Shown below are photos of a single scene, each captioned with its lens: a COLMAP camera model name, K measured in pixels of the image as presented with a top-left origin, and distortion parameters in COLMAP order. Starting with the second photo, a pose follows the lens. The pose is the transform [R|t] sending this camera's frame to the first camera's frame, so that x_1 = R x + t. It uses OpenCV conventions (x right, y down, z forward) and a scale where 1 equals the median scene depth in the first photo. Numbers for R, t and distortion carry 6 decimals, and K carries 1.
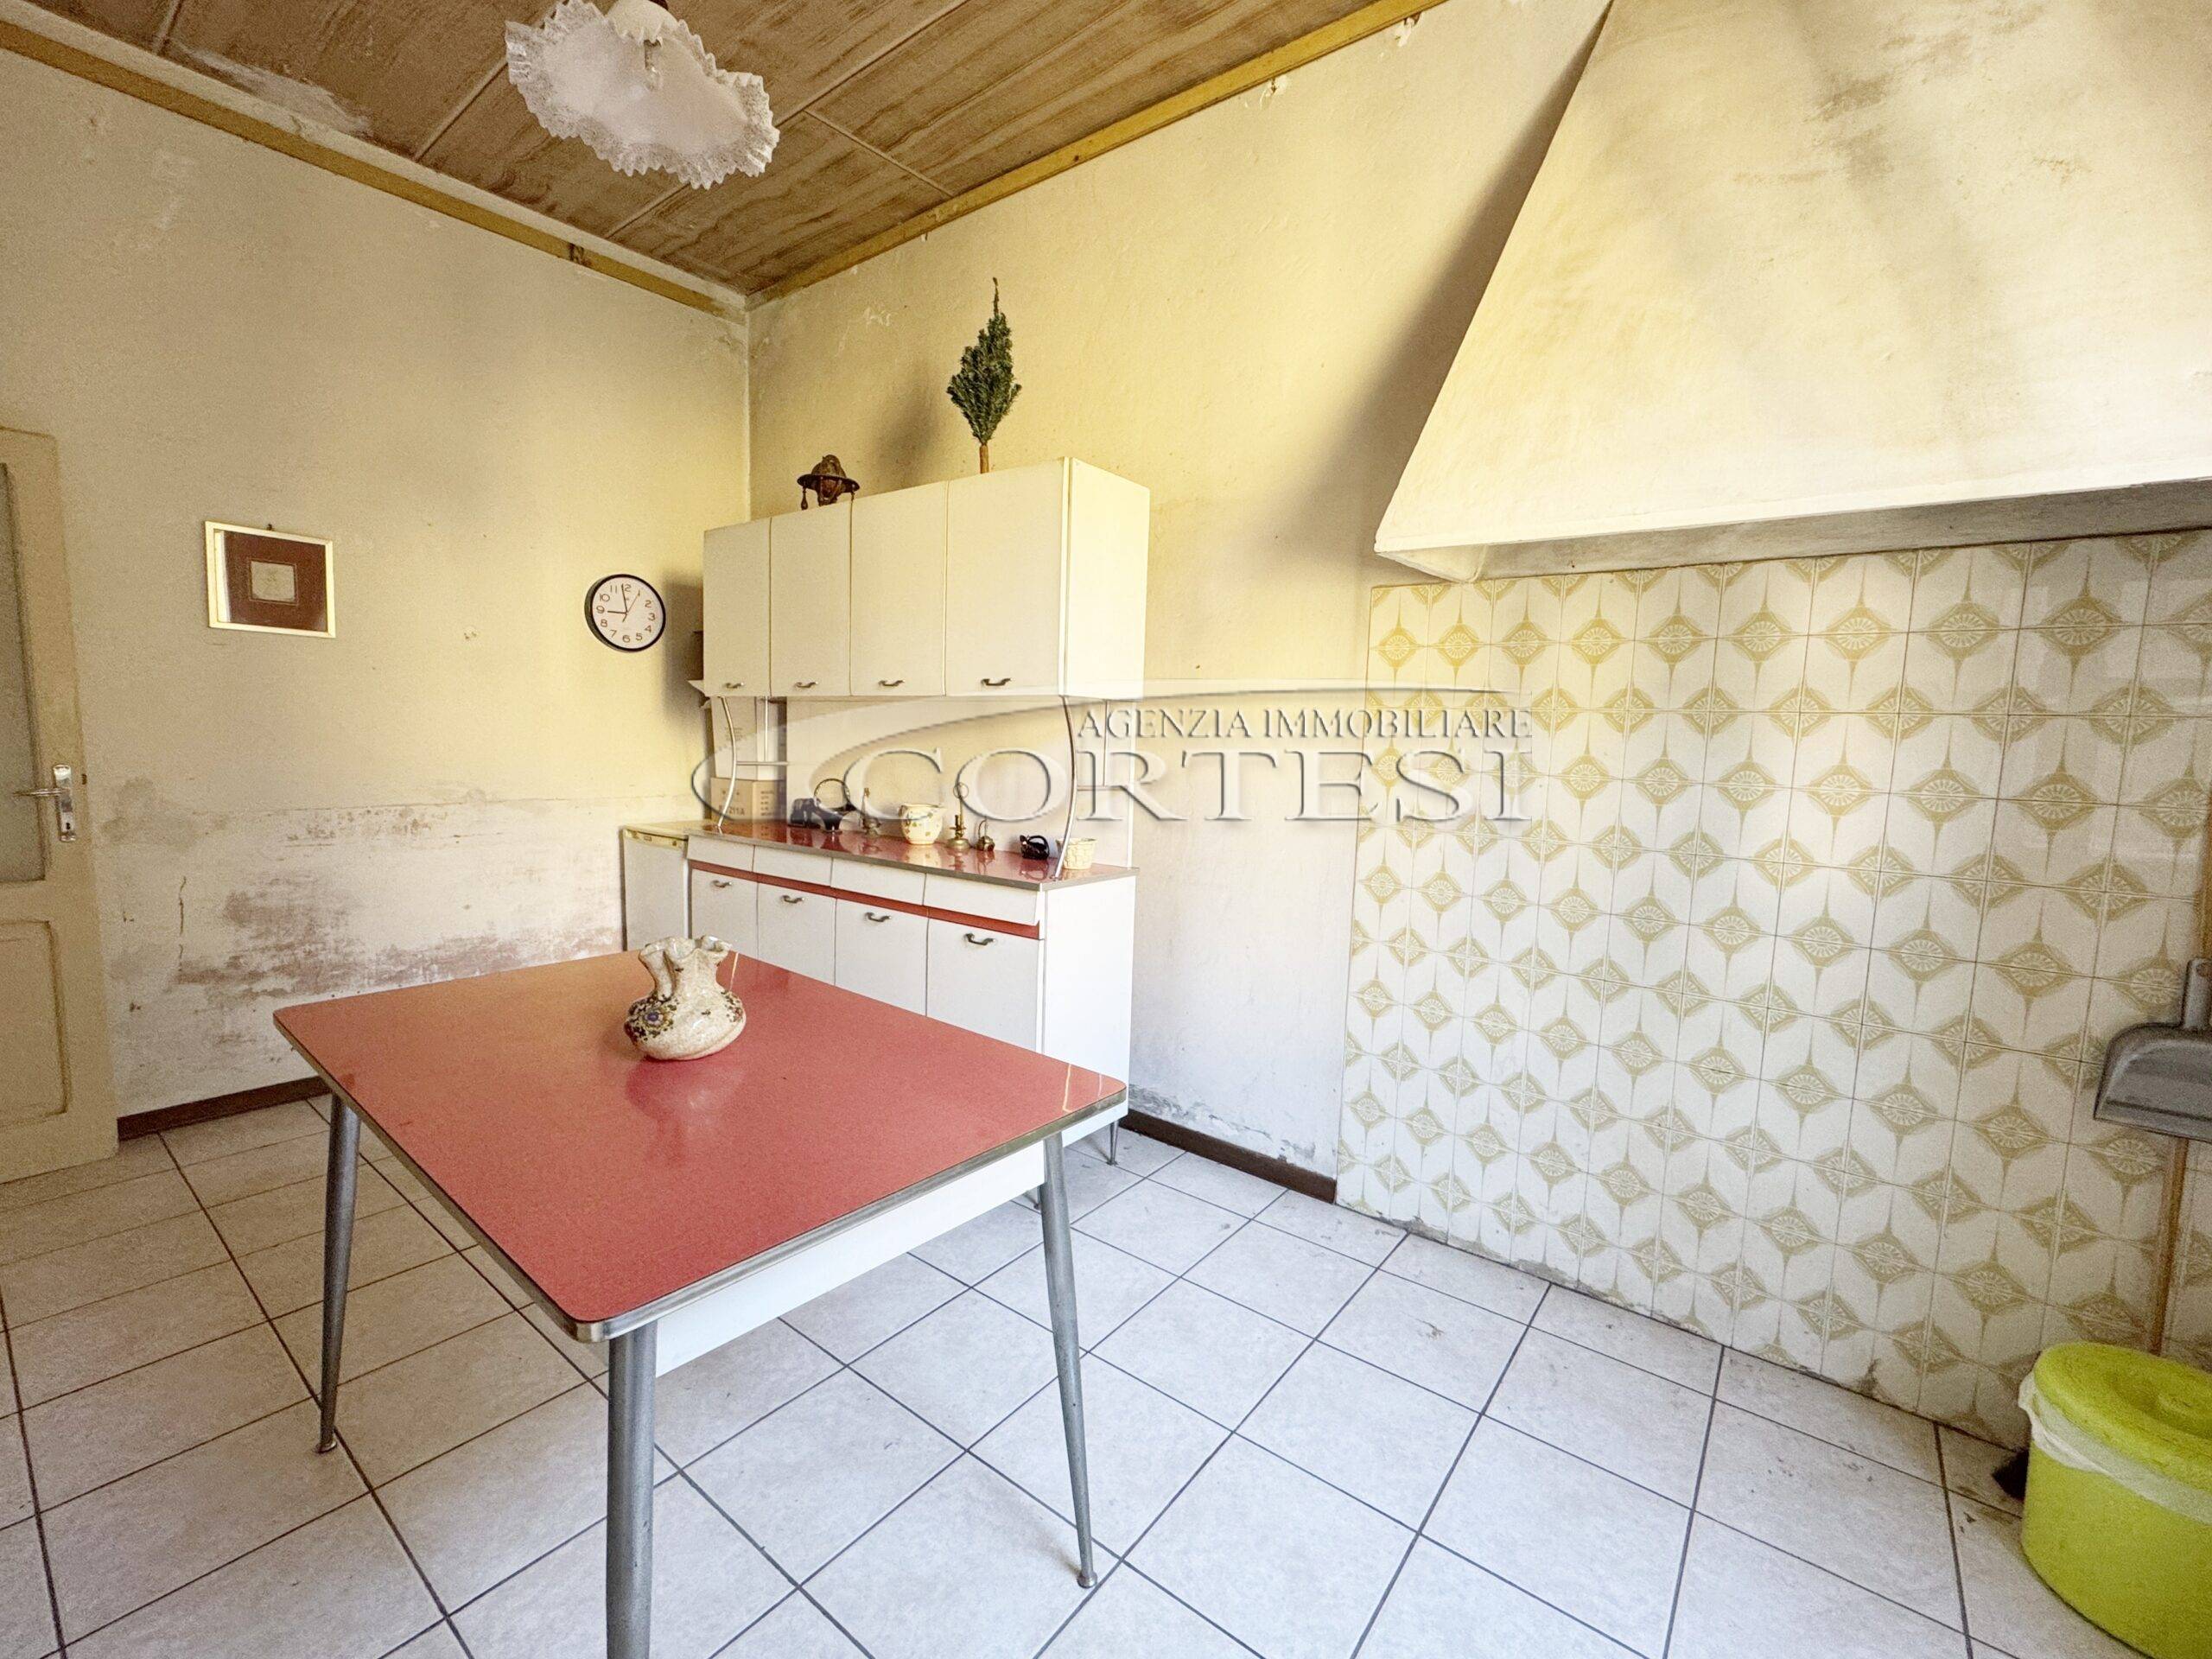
lens RADIAL K [[902.5, 0, 1125.8], [0, 902.5, 833.6], [0, 0, 1]] dist [-0.003983, -0.000515]
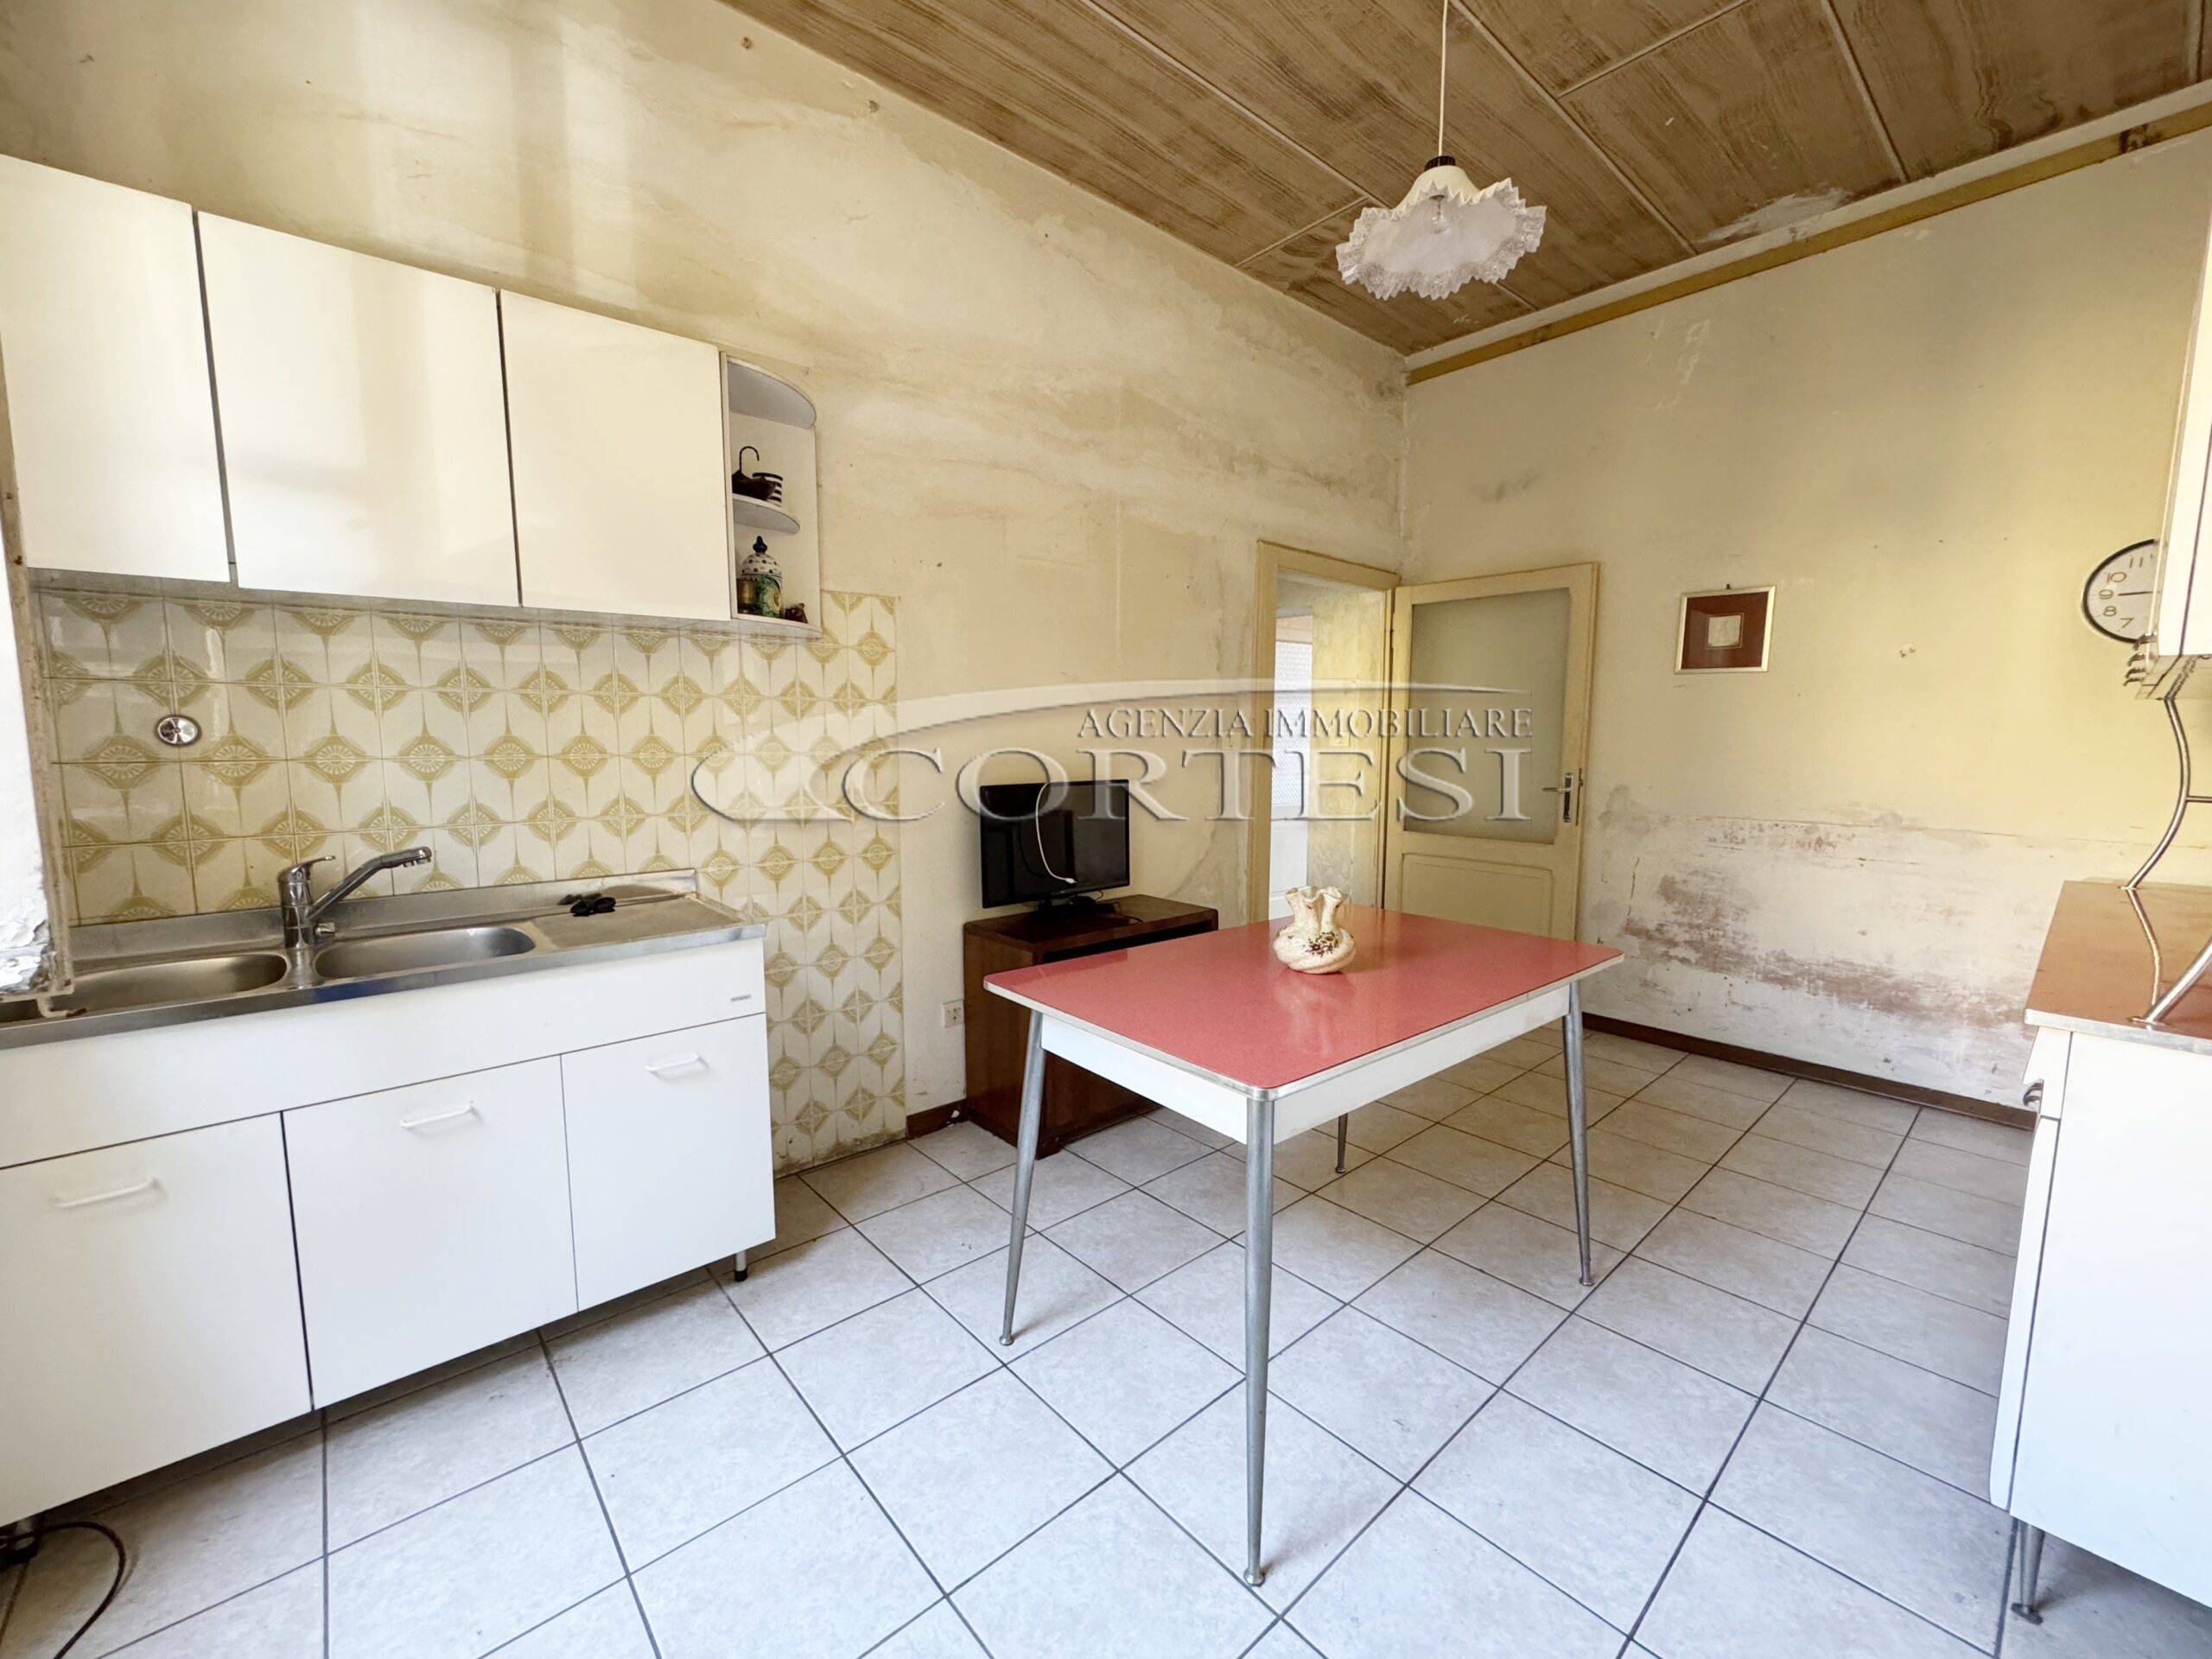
lens RADIAL K [[902.5, 0, 1104.2], [0, 902.5, 829.5], [0, 0, 1]] dist [-0.003983, -0.000515]
pose [[-0.197384, 0.077352, -0.977270, 0.429374], [-0.117811, 0.987786, 0.101979, -0.036470], [0.973221, 0.135262, -0.185861, 0.426702]]
